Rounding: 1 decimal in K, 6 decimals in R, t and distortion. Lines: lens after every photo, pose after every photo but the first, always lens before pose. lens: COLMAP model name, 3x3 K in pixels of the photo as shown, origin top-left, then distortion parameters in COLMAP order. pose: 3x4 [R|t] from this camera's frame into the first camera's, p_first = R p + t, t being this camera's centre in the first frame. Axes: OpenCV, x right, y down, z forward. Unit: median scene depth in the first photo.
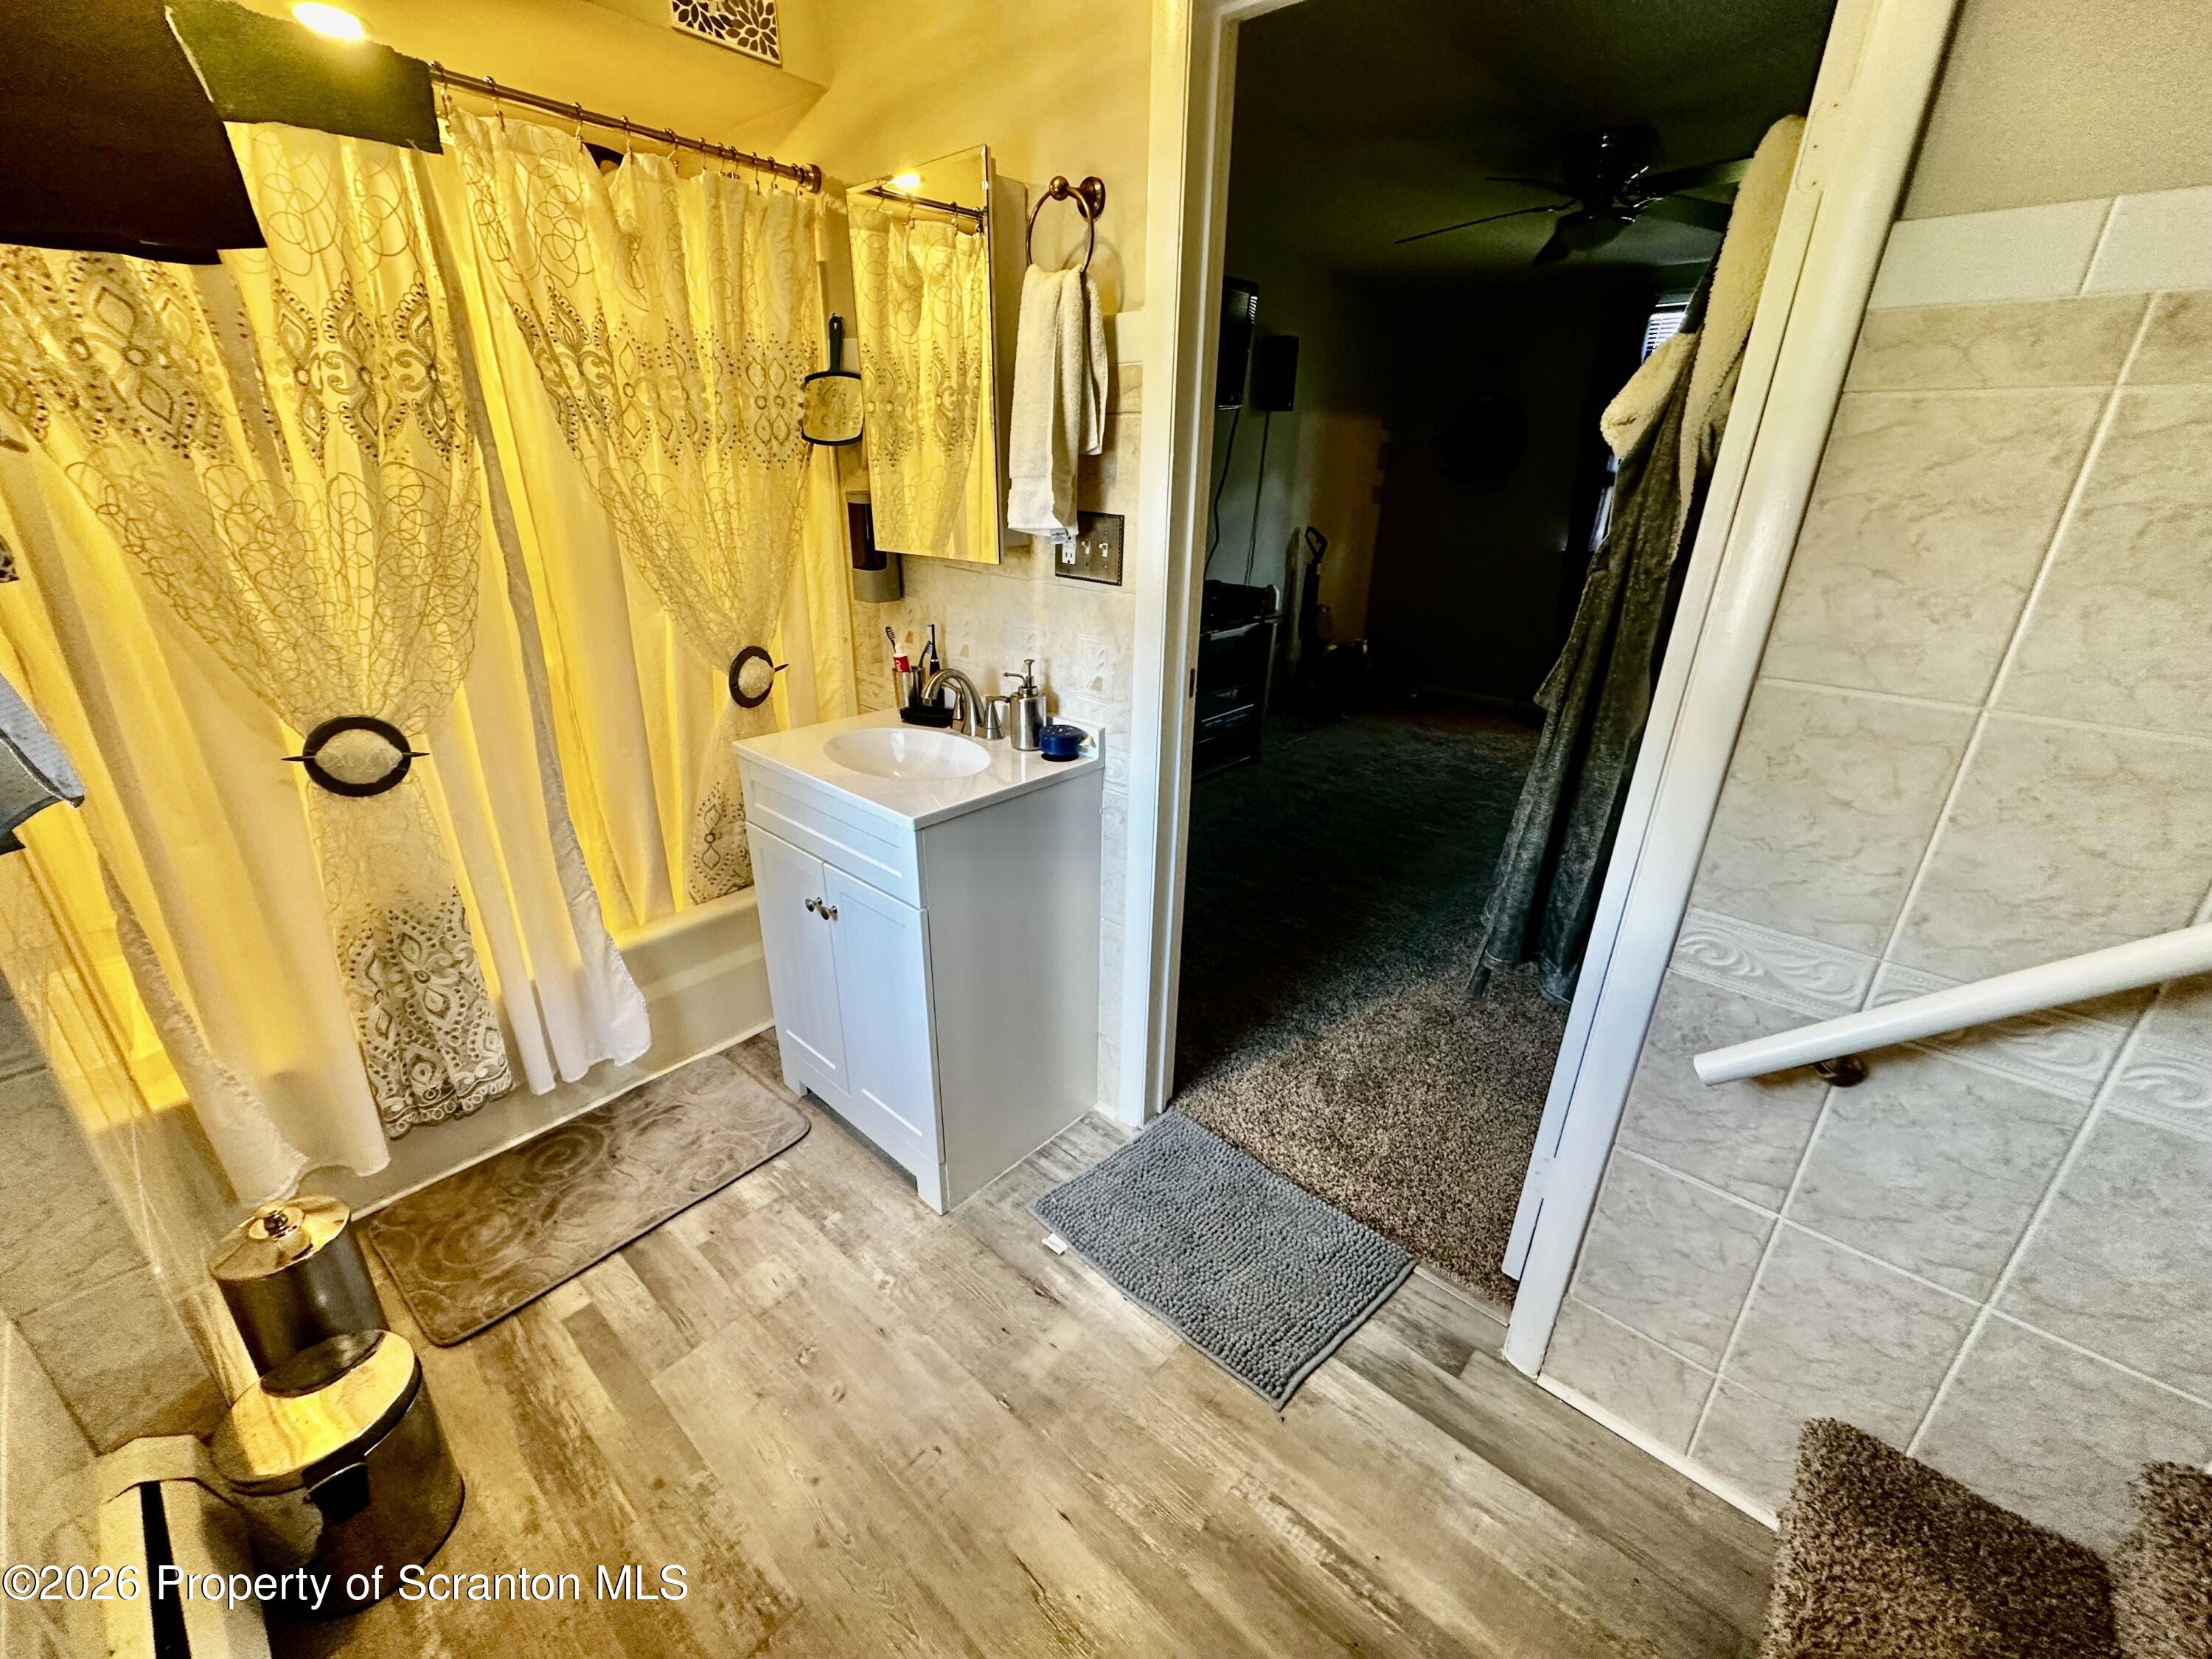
lens RADIAL K [[885.3, 0, 1099.7], [0, 885.3, 829.7], [0, 0, 1]] dist [-0.003312, 0.000629]
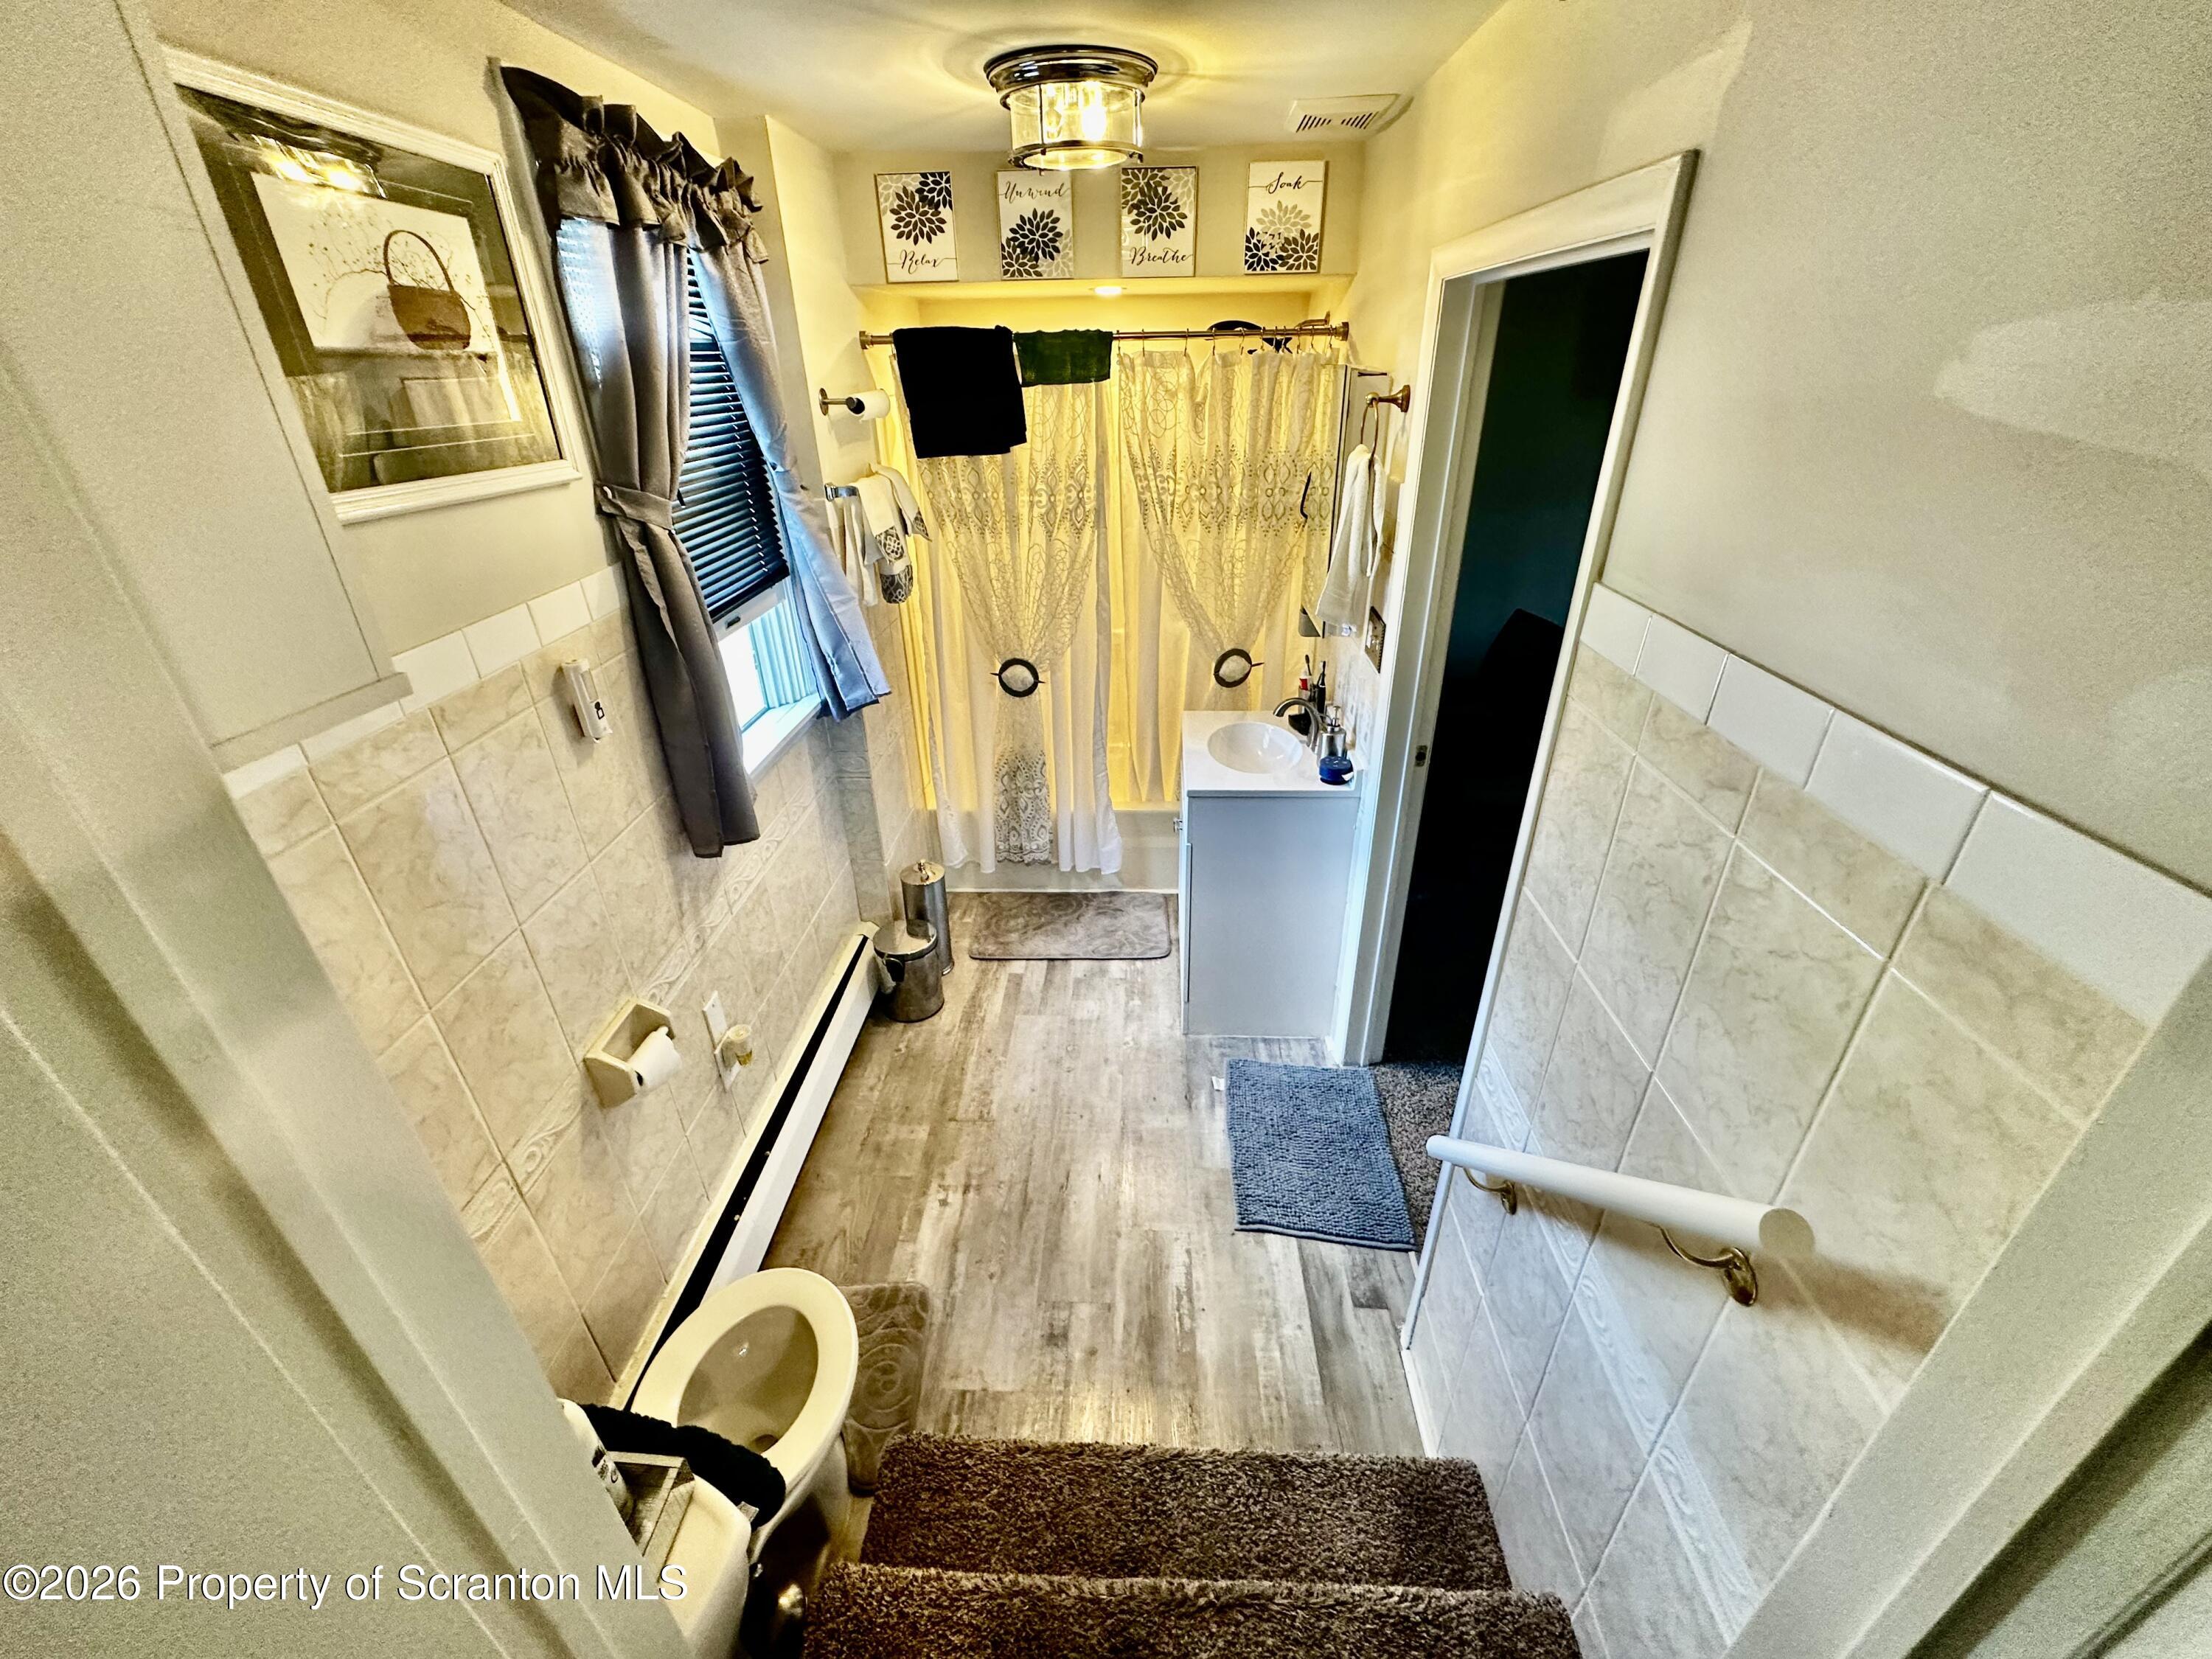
lens RADIAL K [[885.3, 0, 1099.7], [0, 885.3, 829.7], [0, 0, 1]] dist [-0.003312, 0.000629]
pose [[0.623016, 0.337917, -0.705453, 0.791707], [-0.263724, 0.939810, 0.217270, -0.232182], [0.736411, 0.050682, 0.674633, -0.212908]]
